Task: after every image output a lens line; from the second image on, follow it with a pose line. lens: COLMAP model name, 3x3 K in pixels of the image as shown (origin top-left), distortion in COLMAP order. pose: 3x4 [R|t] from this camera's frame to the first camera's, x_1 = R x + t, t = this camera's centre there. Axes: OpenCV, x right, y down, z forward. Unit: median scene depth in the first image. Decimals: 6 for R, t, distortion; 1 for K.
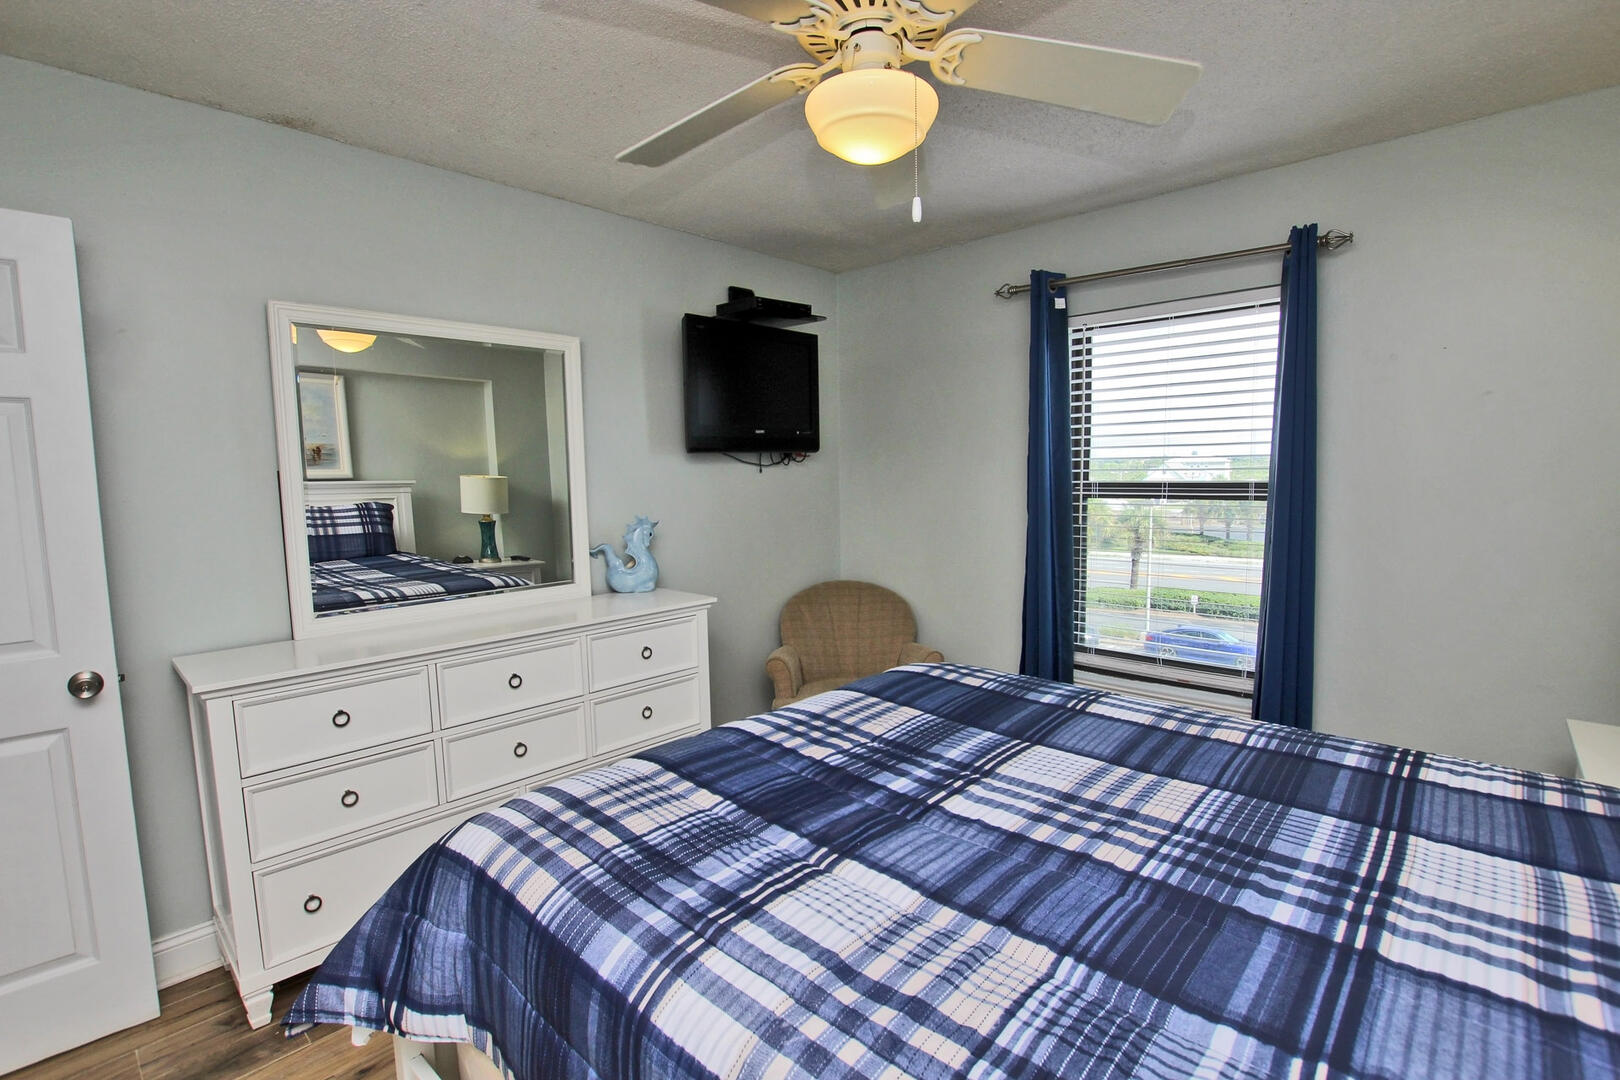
lens RADIAL K [[751.6, 0, 810.0], [0, 751.6, 542.3], [0, 0, 1]] dist [-0.023953, 0.001637]
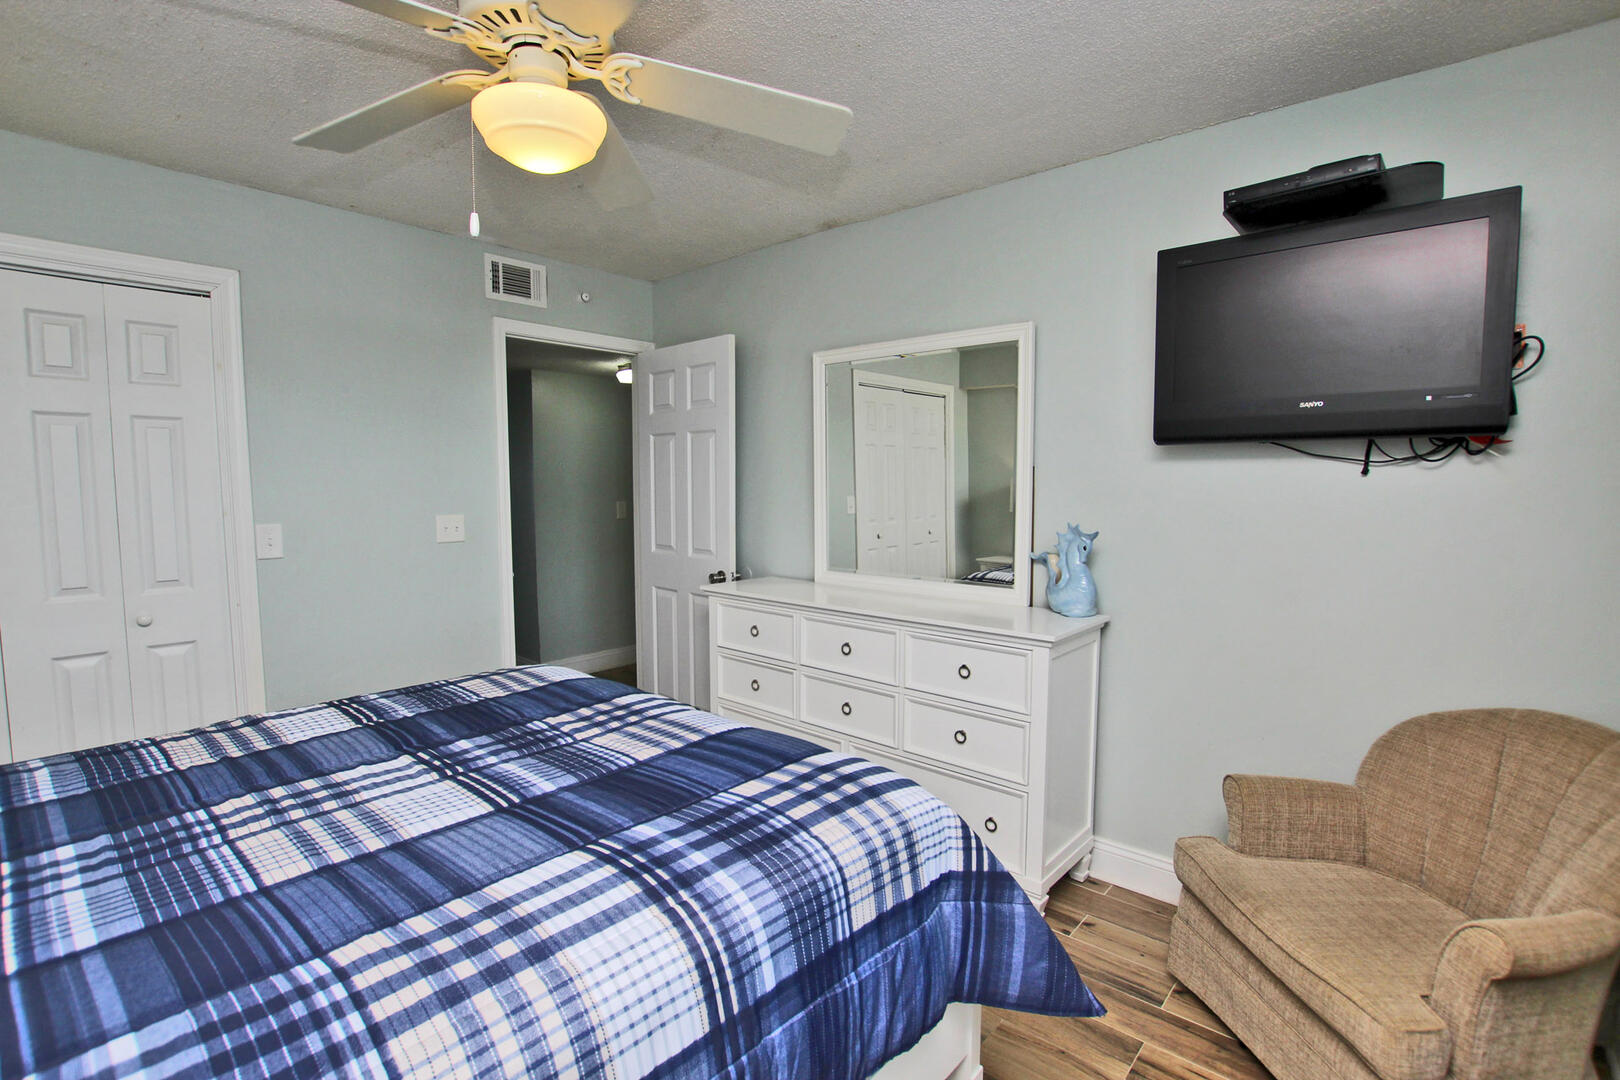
lens RADIAL K [[751.6, 0, 810.7], [0, 751.6, 538.9], [0, 0, 1]] dist [-0.023953, 0.001637]
pose [[0.031232, 0.100573, -0.994439, 1.110733], [-0.097857, 0.990453, 0.097097, -0.134655], [0.994710, 0.094280, 0.040776, 1.302049]]
